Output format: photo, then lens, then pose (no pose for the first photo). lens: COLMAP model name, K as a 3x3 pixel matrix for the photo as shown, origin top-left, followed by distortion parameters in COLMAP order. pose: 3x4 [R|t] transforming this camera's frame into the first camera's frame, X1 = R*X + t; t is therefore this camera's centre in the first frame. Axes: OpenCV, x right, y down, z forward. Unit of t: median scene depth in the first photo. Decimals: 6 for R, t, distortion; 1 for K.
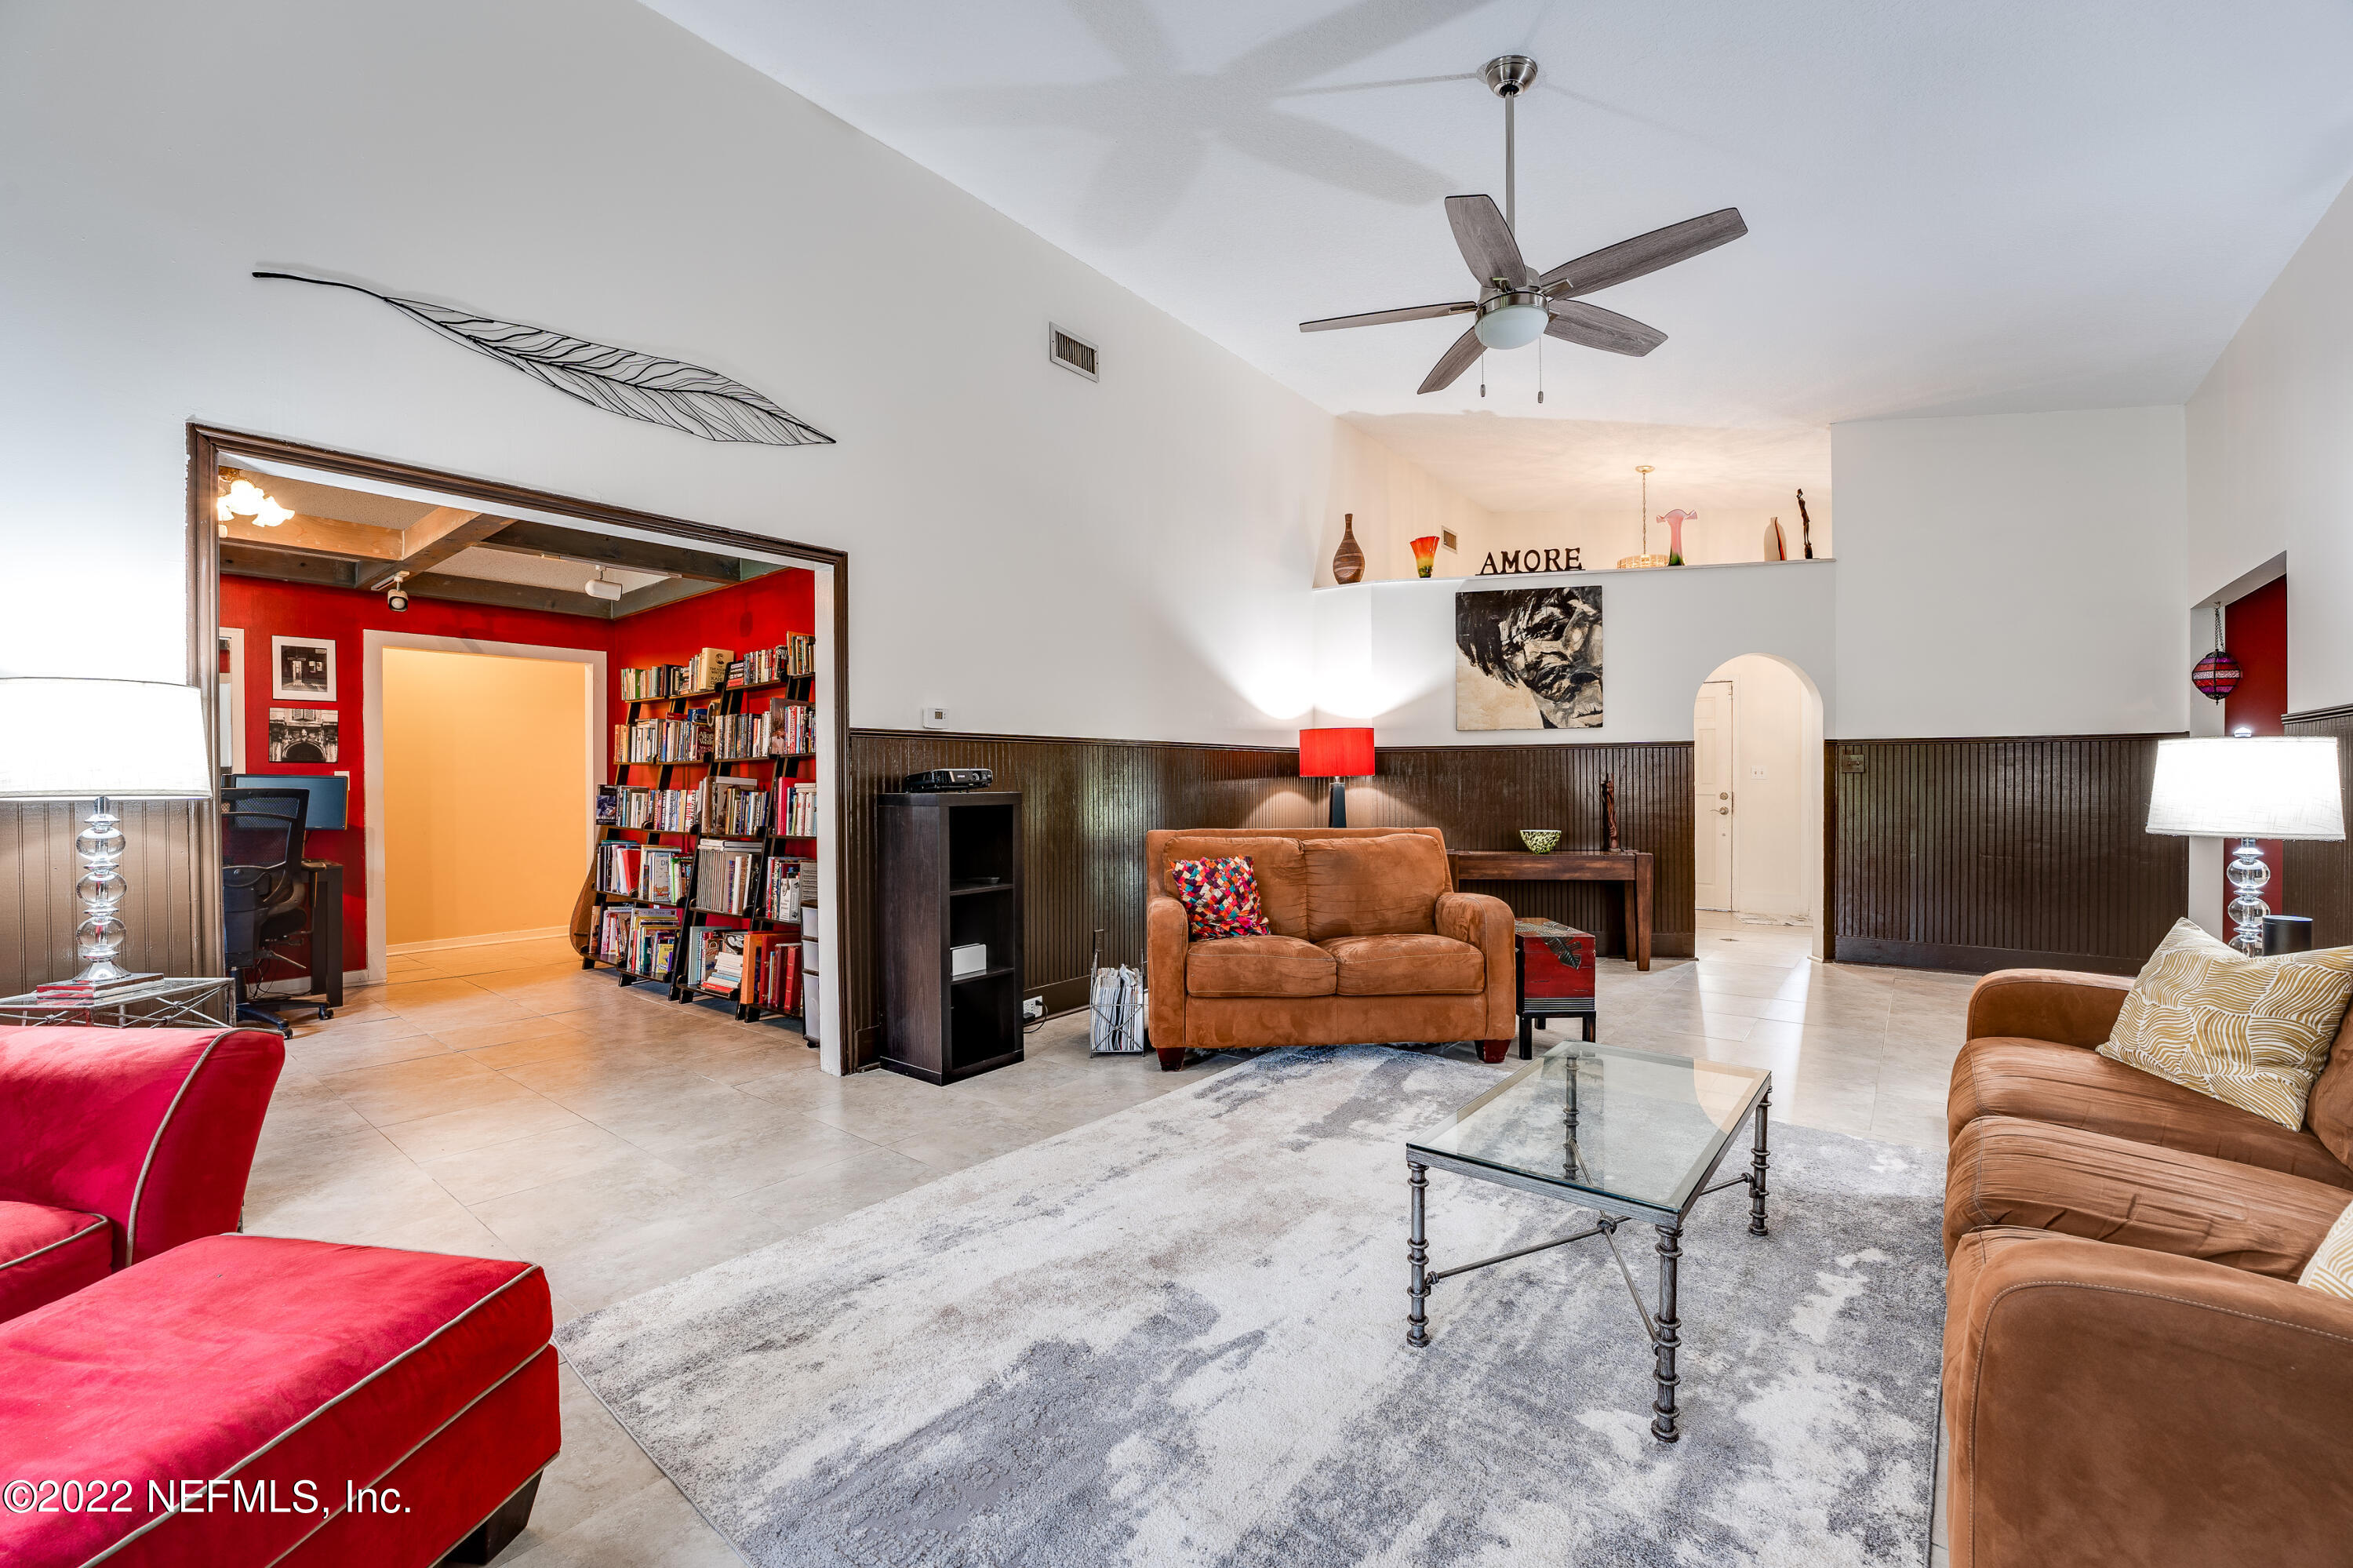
lens RADIAL K [[959.9, 0, 1178.8], [0, 959.9, 785.5], [0, 0, 1]] dist [-0.034879, 0.005611]
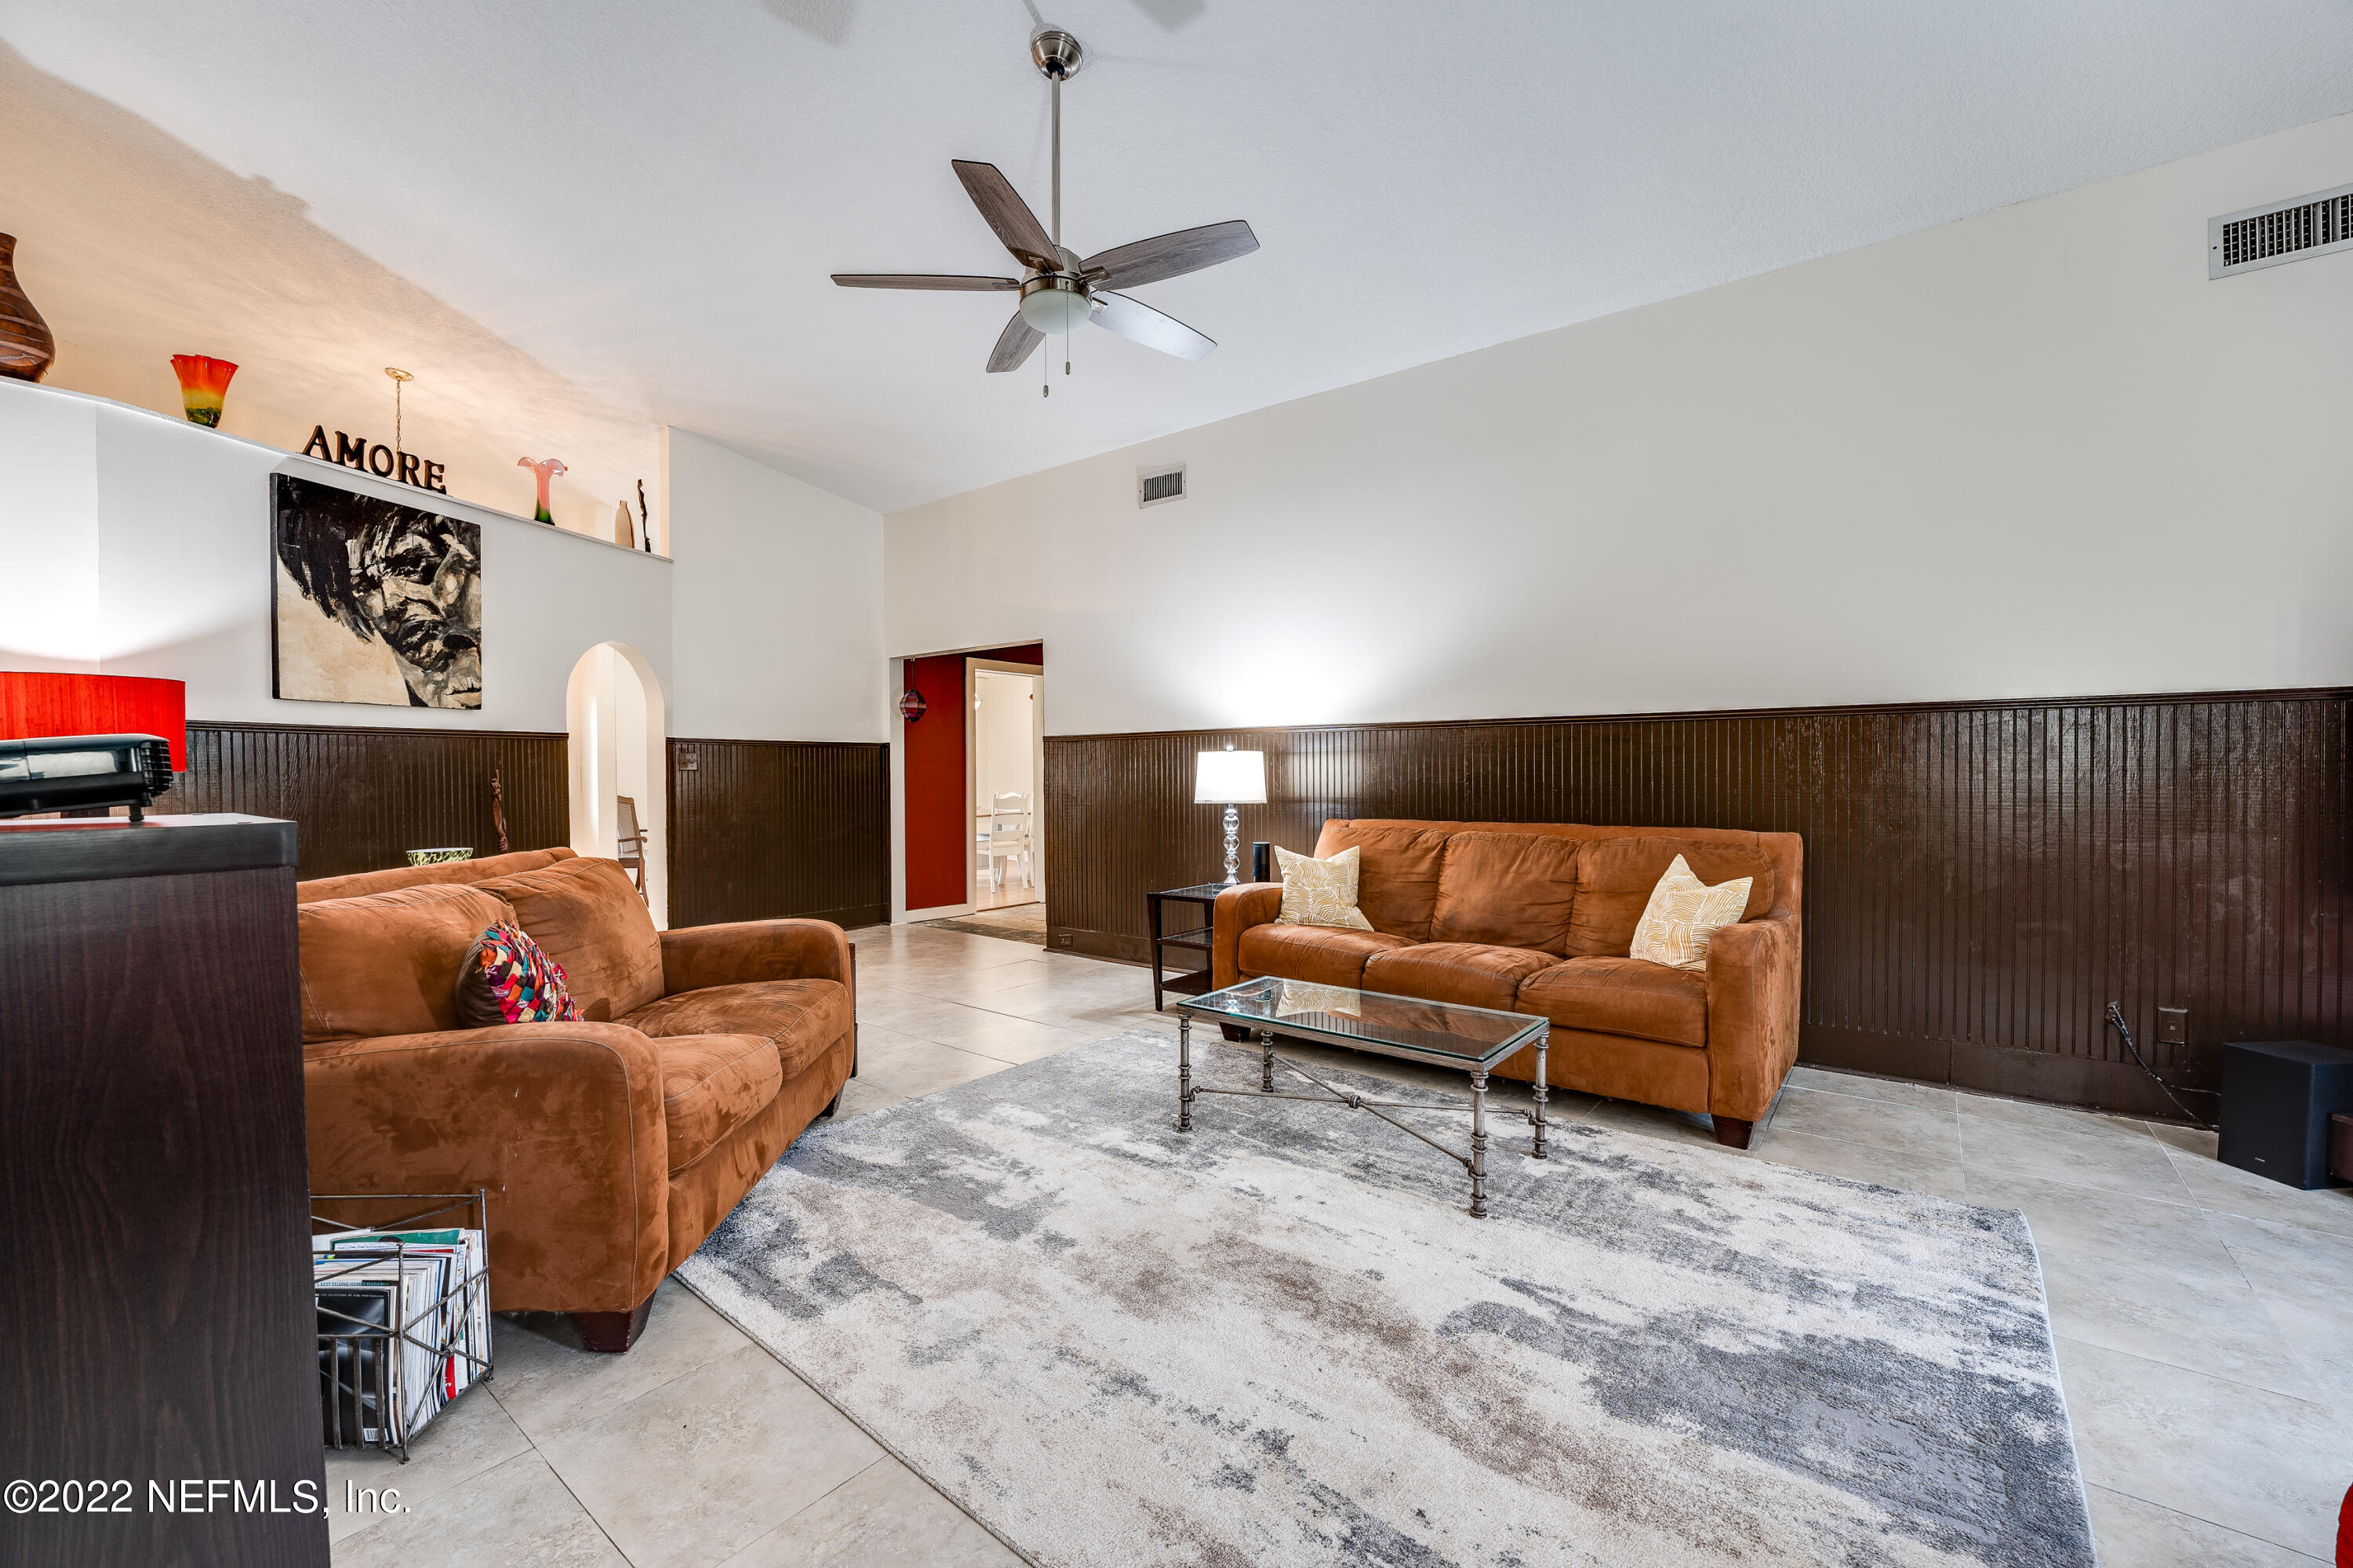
lens RADIAL K [[959.9, 0, 1178.8], [0, 959.9, 785.5], [0, 0, 1]] dist [-0.034879, 0.005611]
pose [[-0.004751, -0.010495, 0.999934, -0.327597], [0.012403, 0.999867, 0.010553, -0.001278], [-0.999912, 0.012452, -0.004620, 0.454671]]
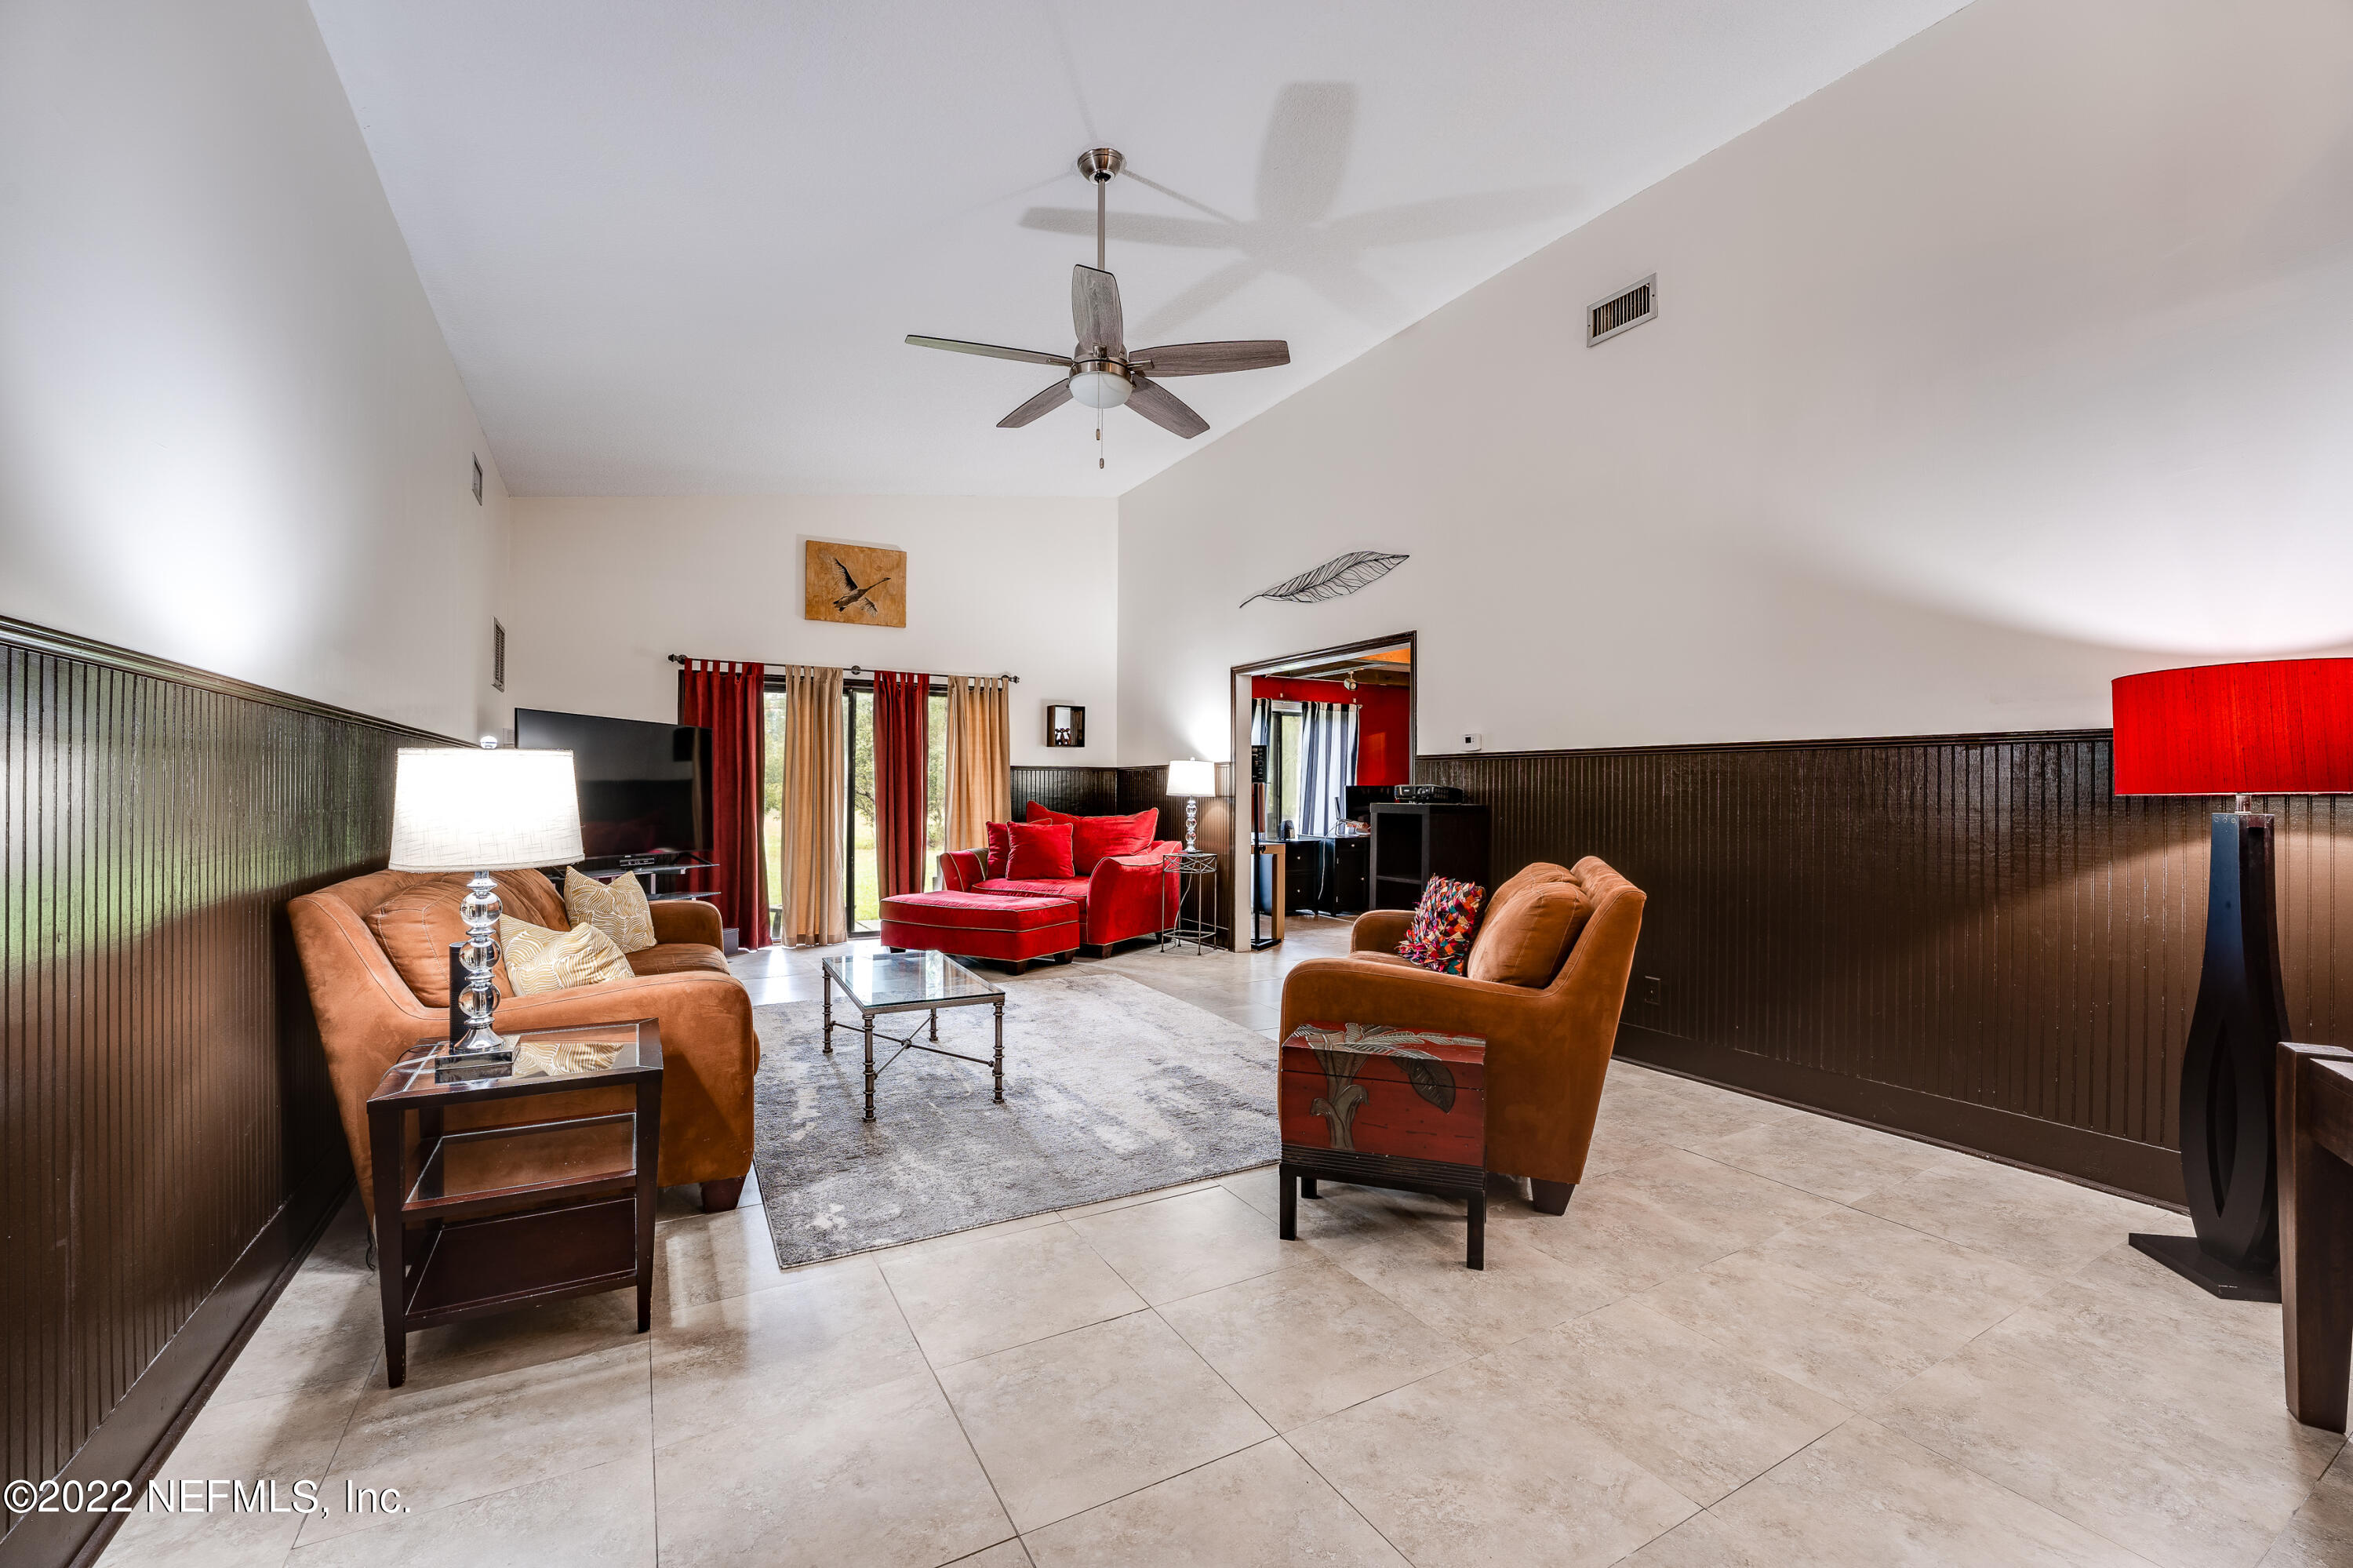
lens RADIAL K [[959.9, 0, 1178.8], [0, 959.9, 785.5], [0, 0, 1]] dist [-0.034879, 0.005611]
pose [[-0.373444, -0.002288, -0.927650, 0.698462], [-0.011334, 0.999934, 0.002097, -0.010379], [0.927583, 0.011297, -0.373445, 0.776423]]
